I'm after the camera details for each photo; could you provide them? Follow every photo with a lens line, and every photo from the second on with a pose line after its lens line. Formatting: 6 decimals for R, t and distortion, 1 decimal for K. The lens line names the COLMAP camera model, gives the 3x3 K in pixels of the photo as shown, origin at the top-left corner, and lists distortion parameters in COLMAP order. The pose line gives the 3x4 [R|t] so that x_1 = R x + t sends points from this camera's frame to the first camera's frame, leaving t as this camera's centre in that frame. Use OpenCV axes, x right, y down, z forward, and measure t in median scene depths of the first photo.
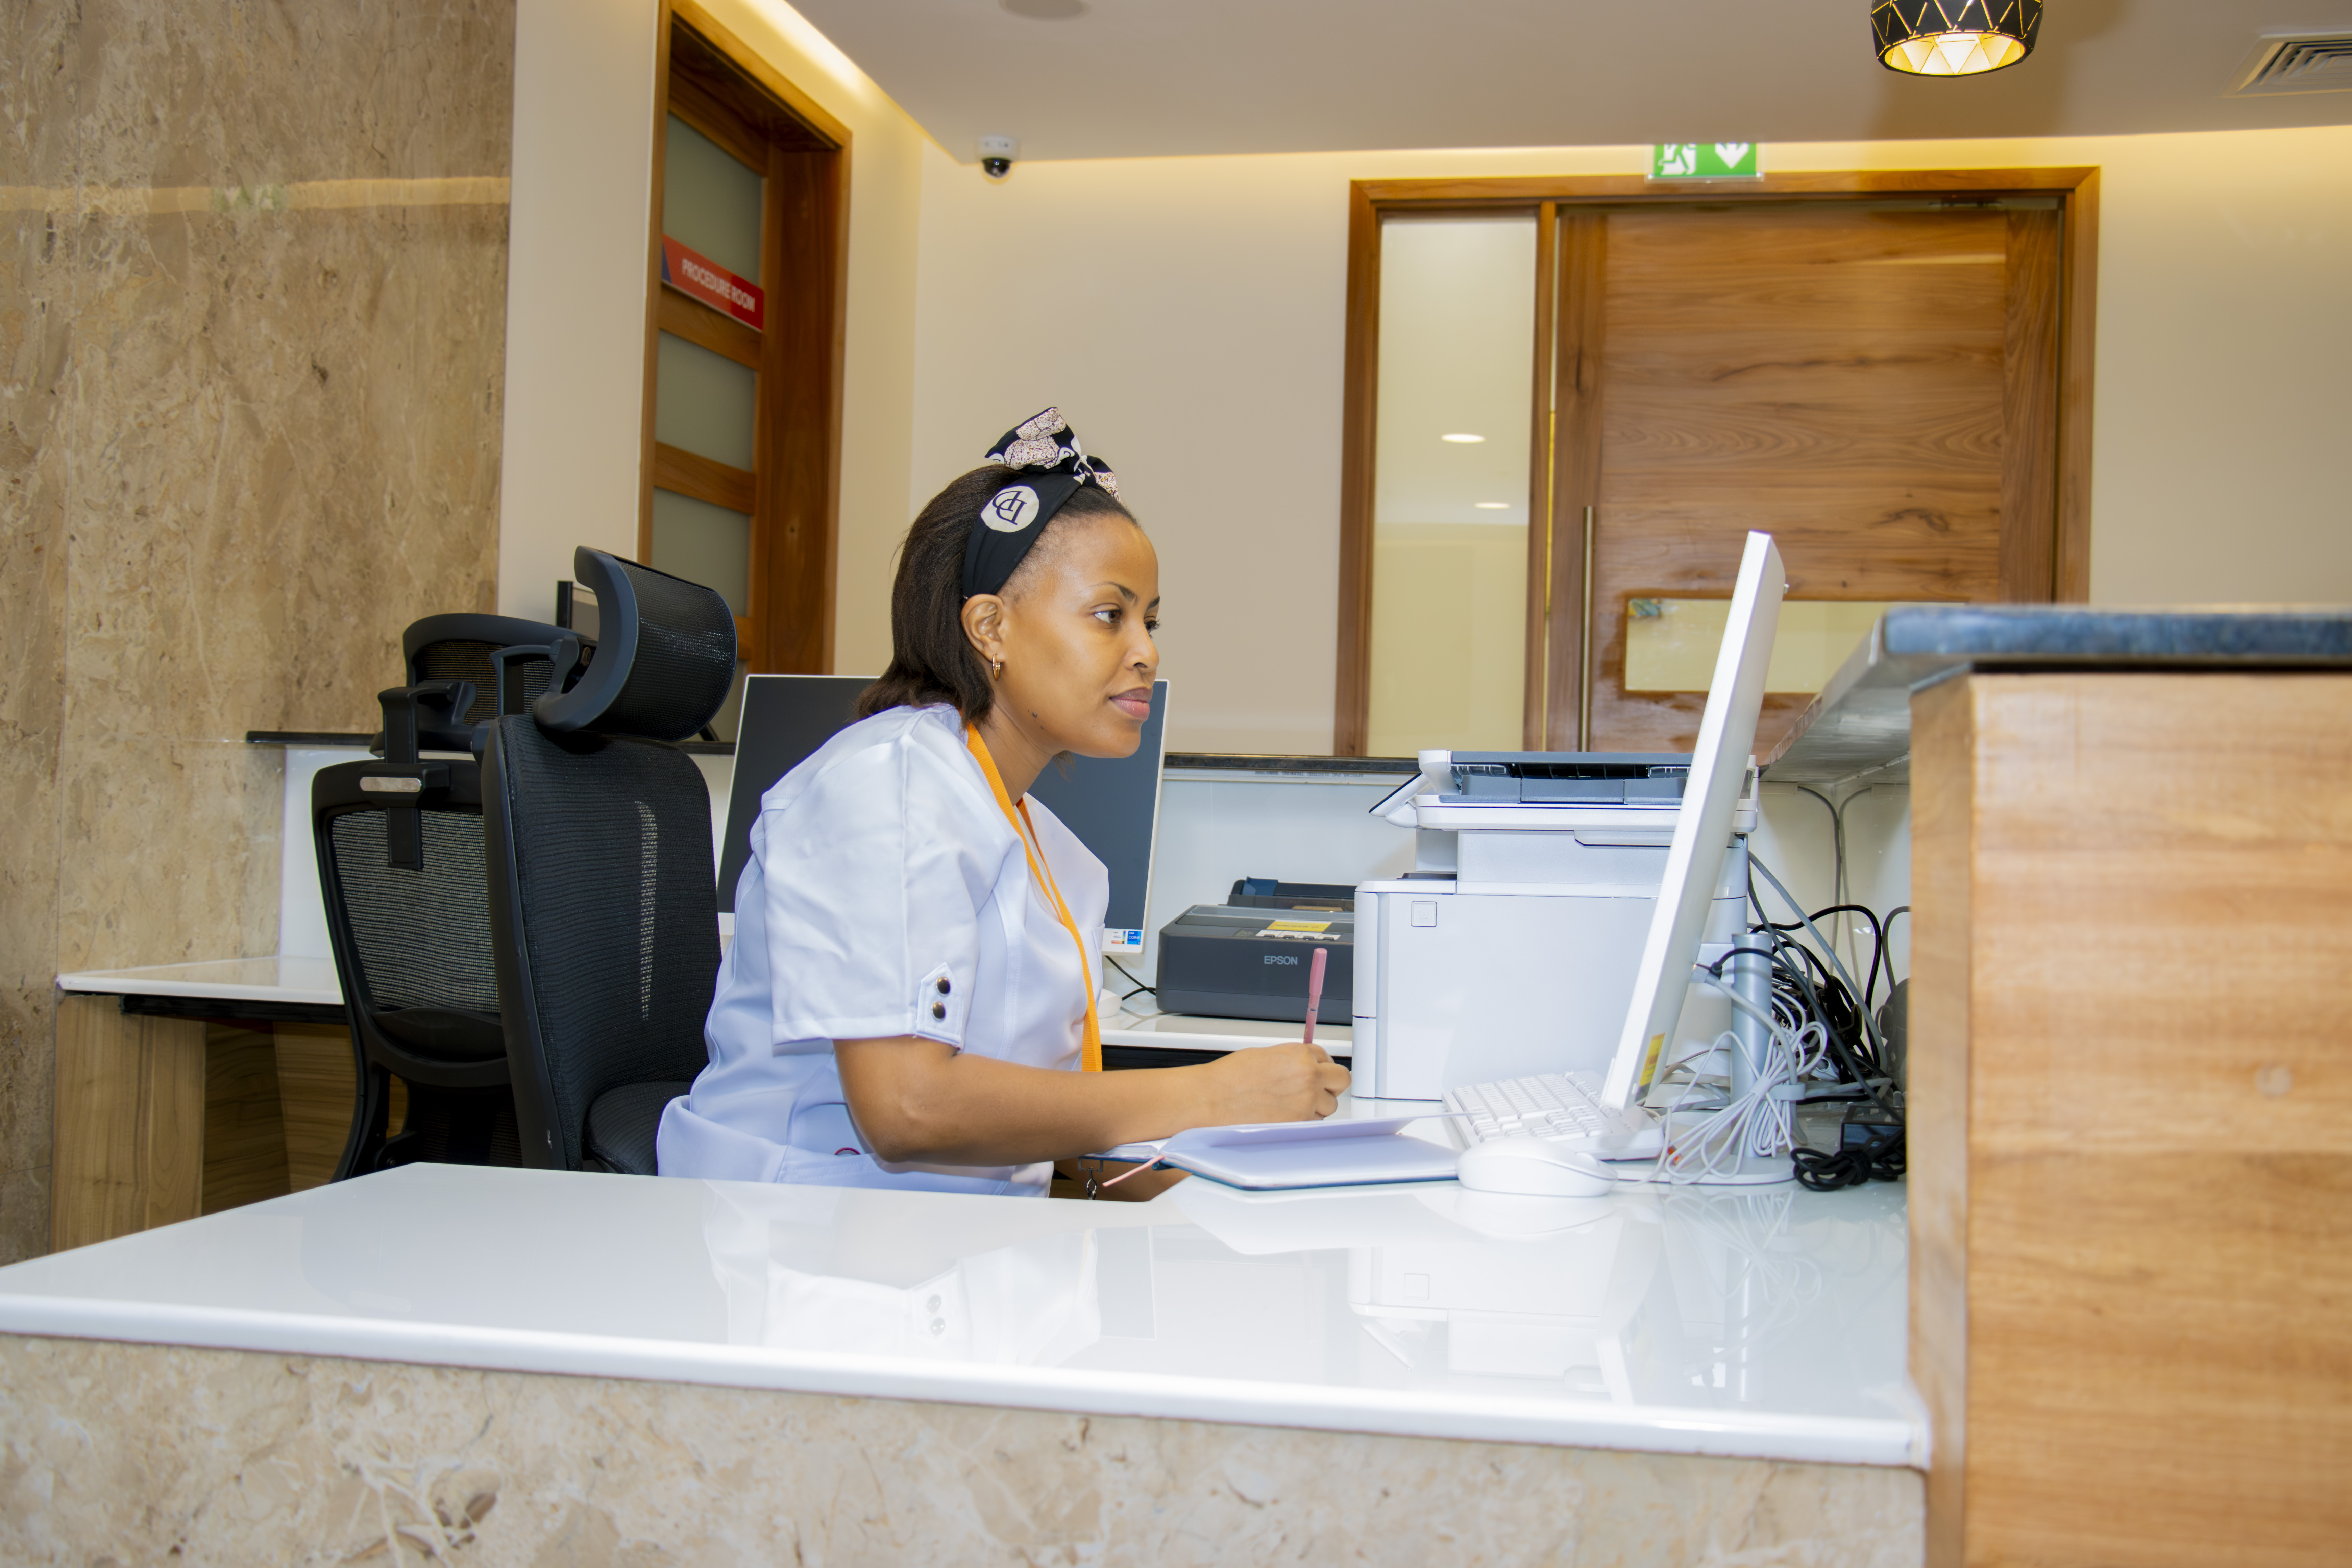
lens RADIAL K [[2591.3, 0, 1178.8], [0, 2591.3, 774.7], [0, 0, 1]] dist [0.068133, 0.000000]
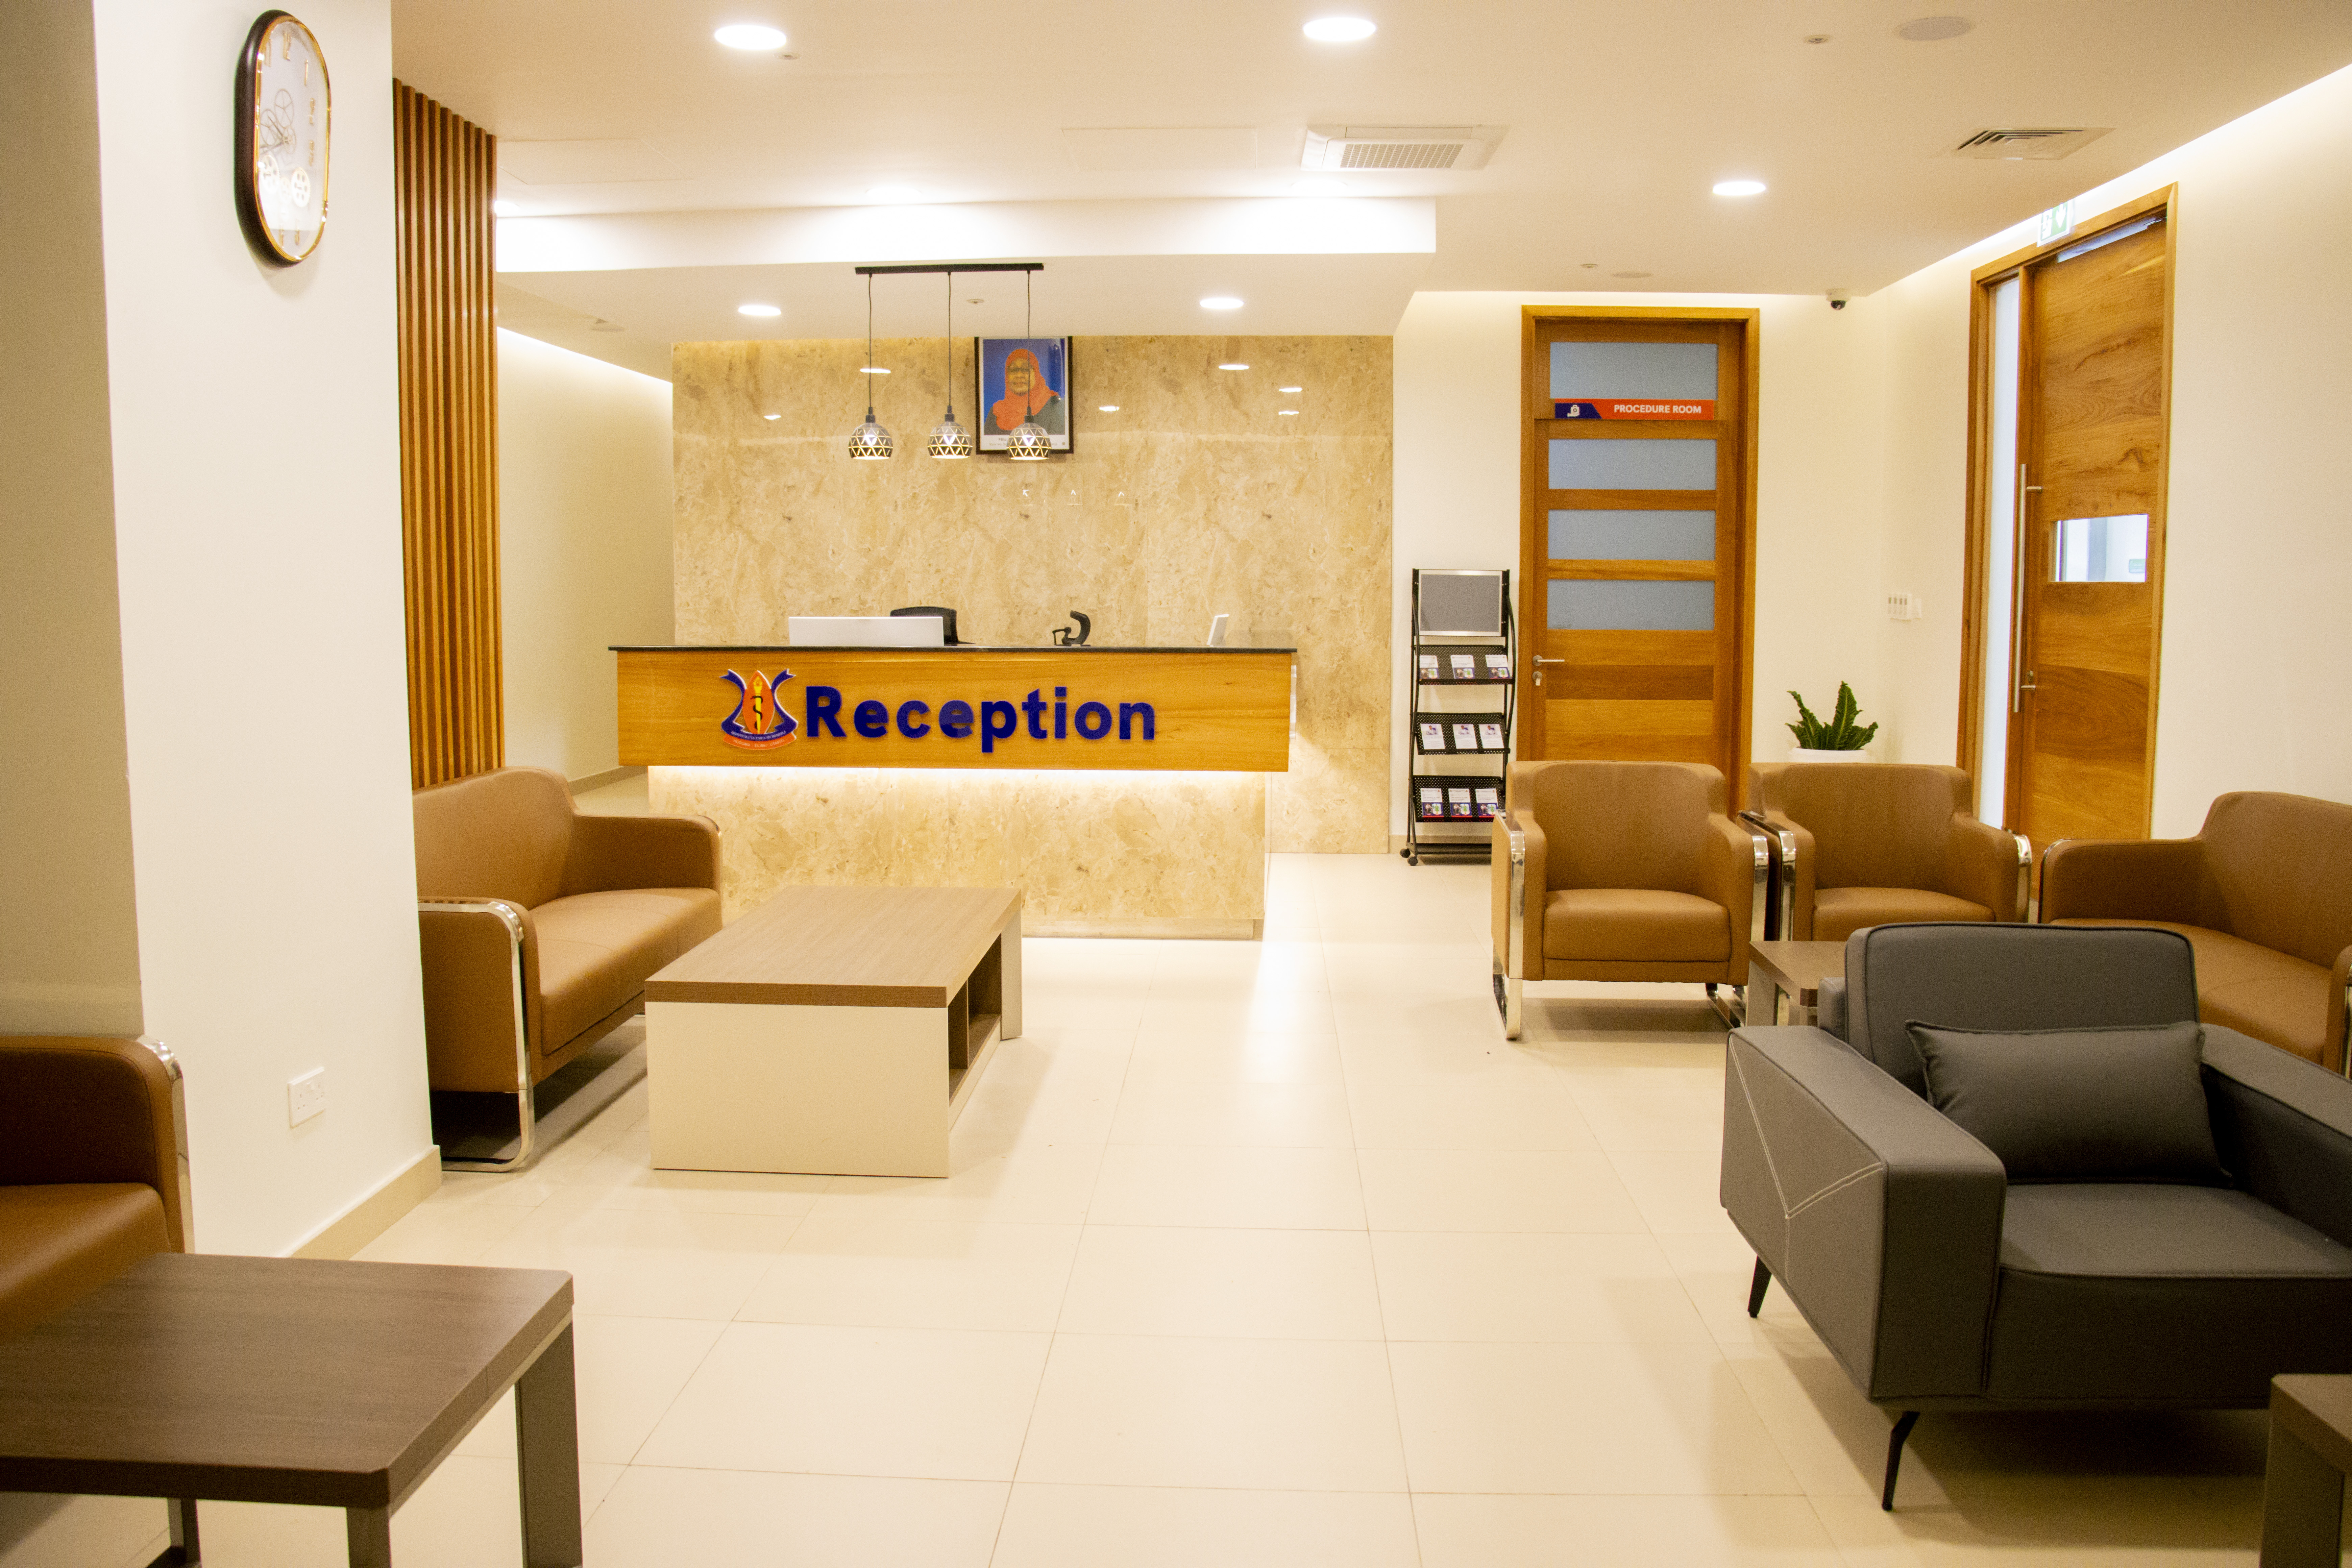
lens RADIAL K [[1936.7, 0, 1180.7], [0, 1936.7, 782.9], [0, 0, 1]] dist [-0.127909, 0.034680]
pose [[0.116289, 0.082383, -0.989793, 2.118542], [0.018888, 0.996190, 0.085135, -0.034690], [0.993036, -0.028595, 0.114290, 0.652550]]
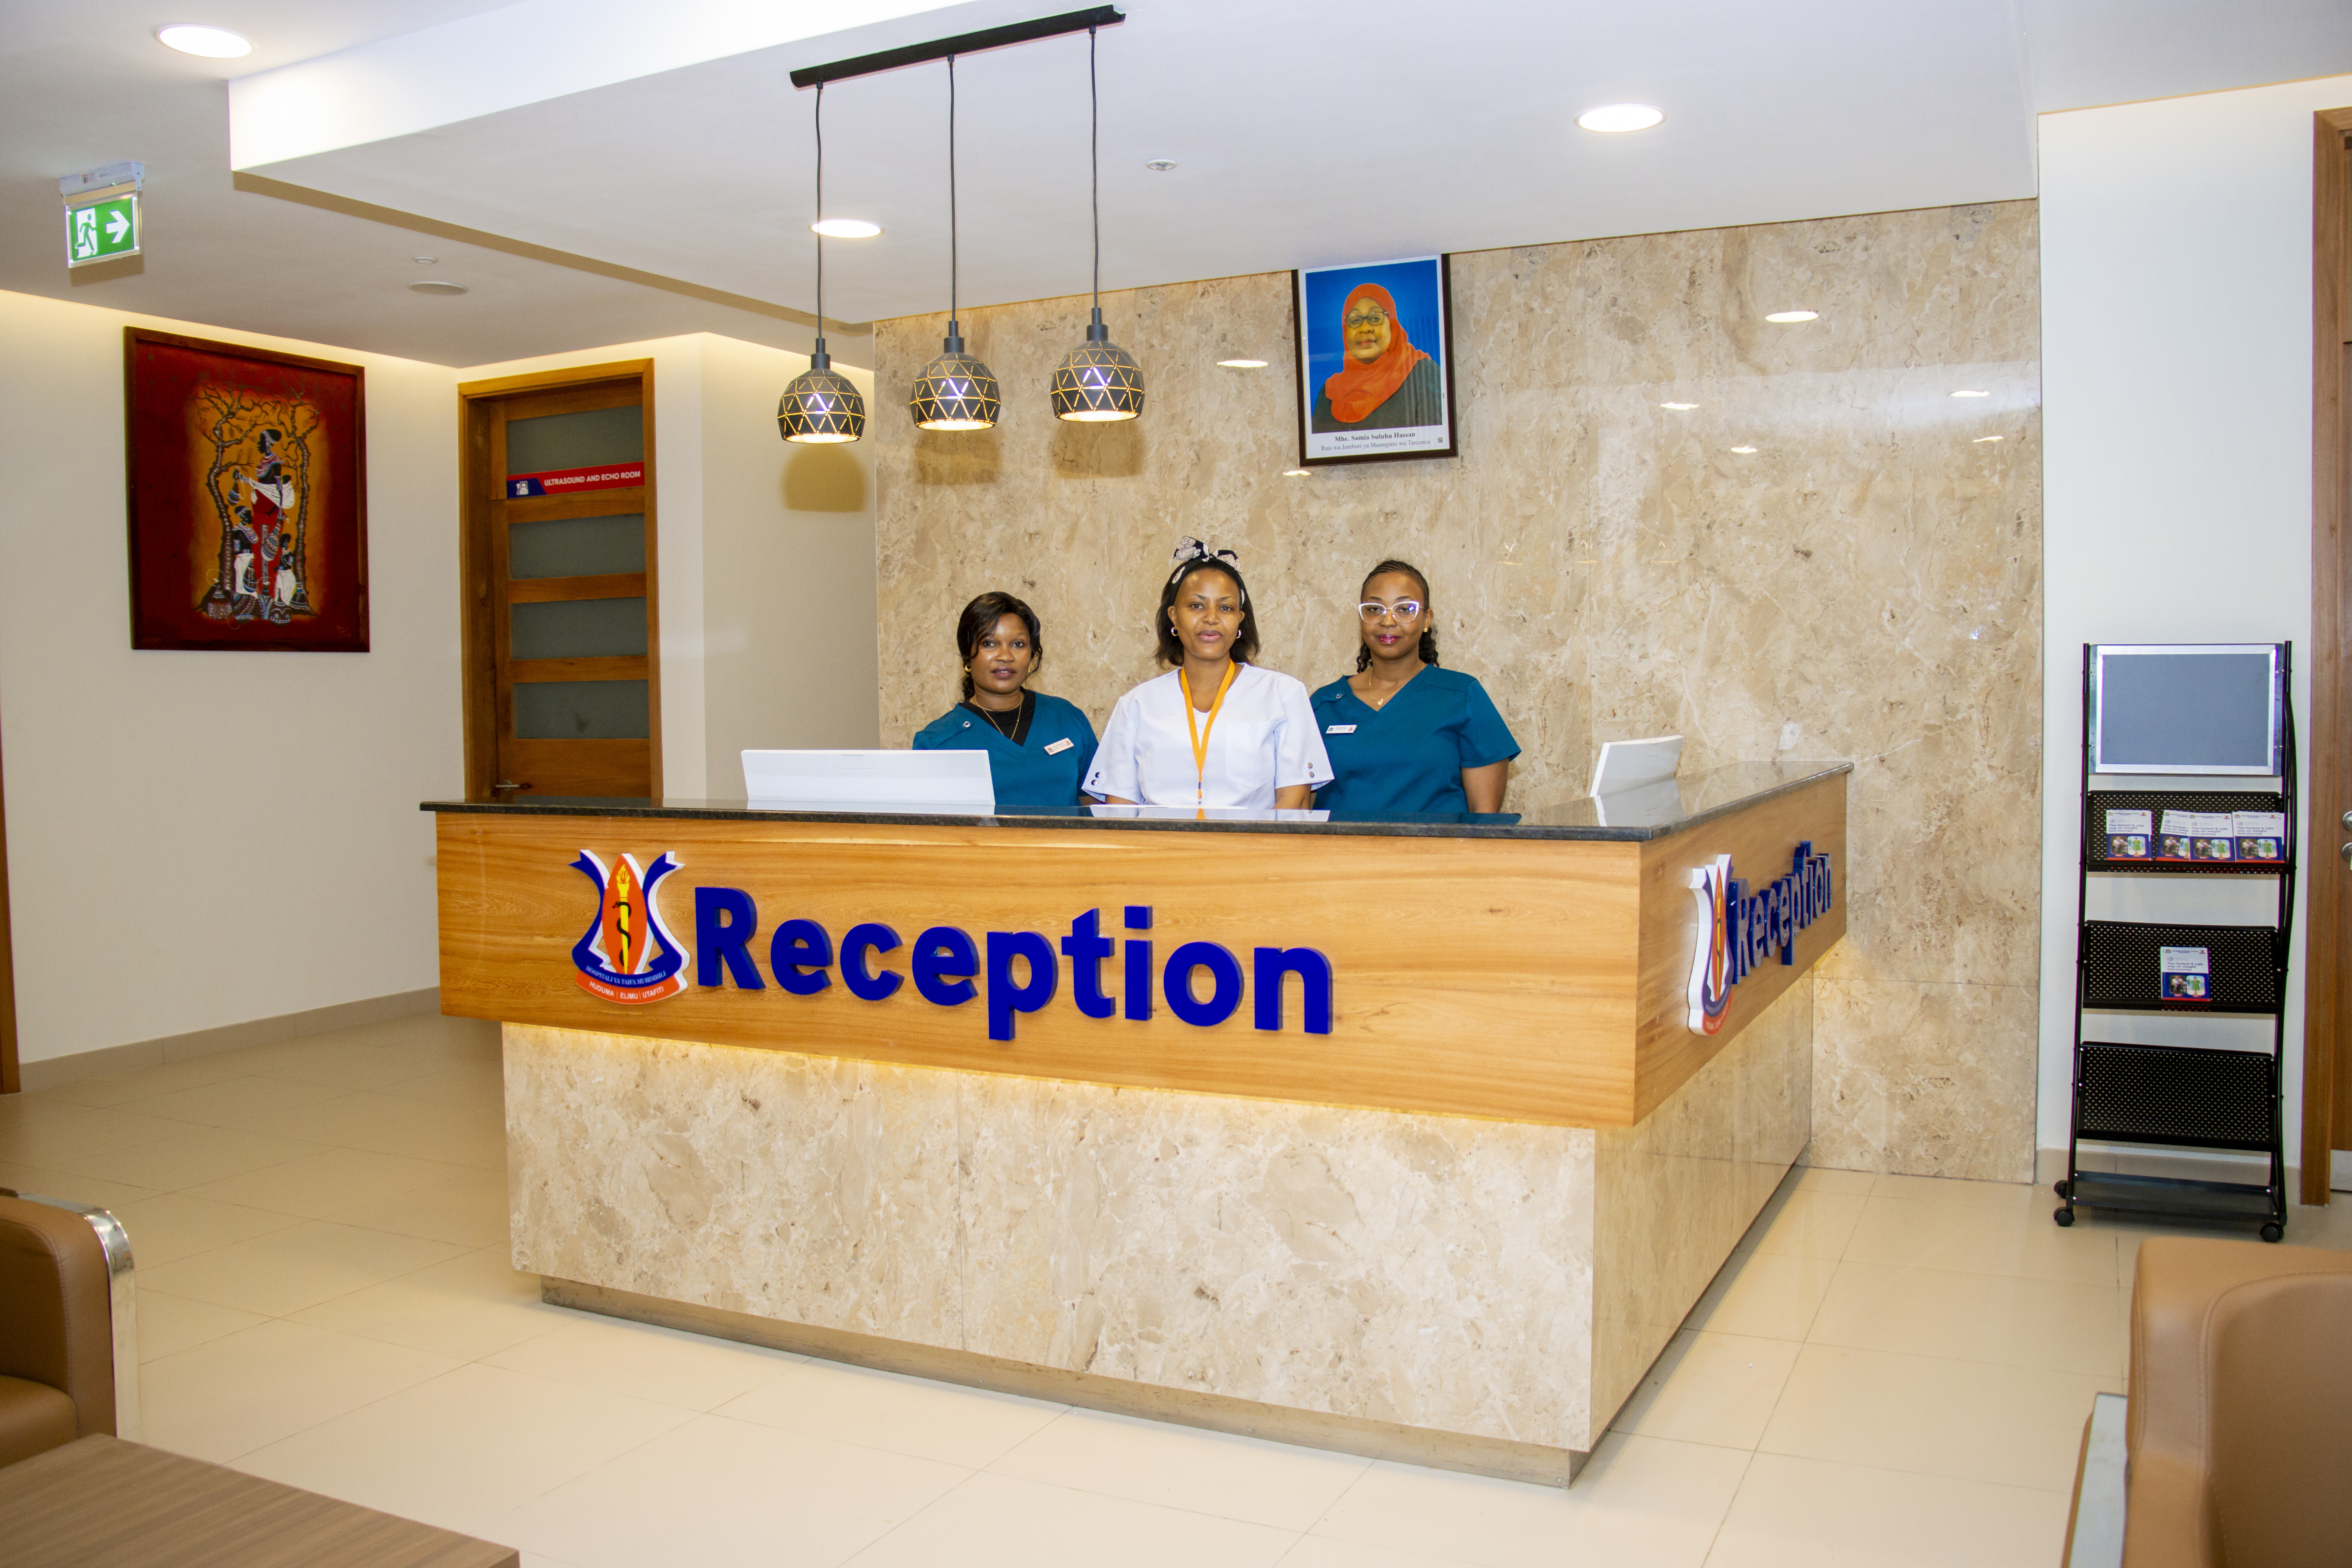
lens RADIAL K [[1936.7, 0, 1181.7], [0, 1936.7, 791.5], [0, 0, 1]] dist [-0.127909, 0.034680]
pose [[-0.284253, 0.034518, -0.958128, 1.061767], [0.024963, 0.999279, 0.028595, -0.044742], [0.958424, -0.015790, -0.284910, 1.016086]]
